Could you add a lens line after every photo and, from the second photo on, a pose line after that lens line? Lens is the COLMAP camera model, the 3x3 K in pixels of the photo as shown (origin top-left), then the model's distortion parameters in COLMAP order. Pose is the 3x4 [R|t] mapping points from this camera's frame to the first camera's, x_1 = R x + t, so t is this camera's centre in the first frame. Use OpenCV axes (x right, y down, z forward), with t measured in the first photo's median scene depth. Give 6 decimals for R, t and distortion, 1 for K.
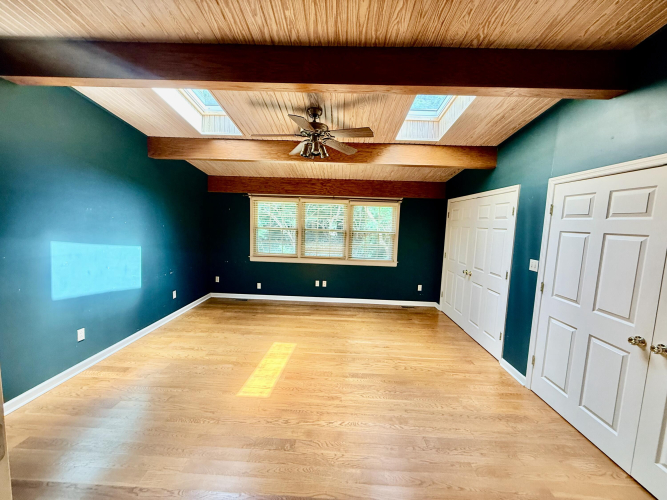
lens RADIAL K [[272.8, 0, 329.3], [0, 272.8, 251.5], [0, 0, 1]] dist [-0.002203, 0.000331]
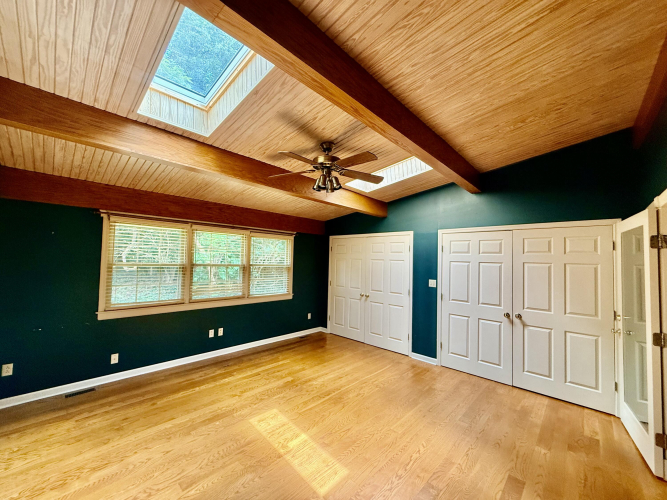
lens RADIAL K [[272.8, 0, 337.2], [0, 272.8, 250.6], [0, 0, 1]] dist [-0.002203, 0.000331]
pose [[0.647588, 0.008587, 0.761942, -0.453554], [0.079057, 0.993783, -0.078392, -0.032180], [-0.757878, 0.111002, 0.642884, 0.222721]]
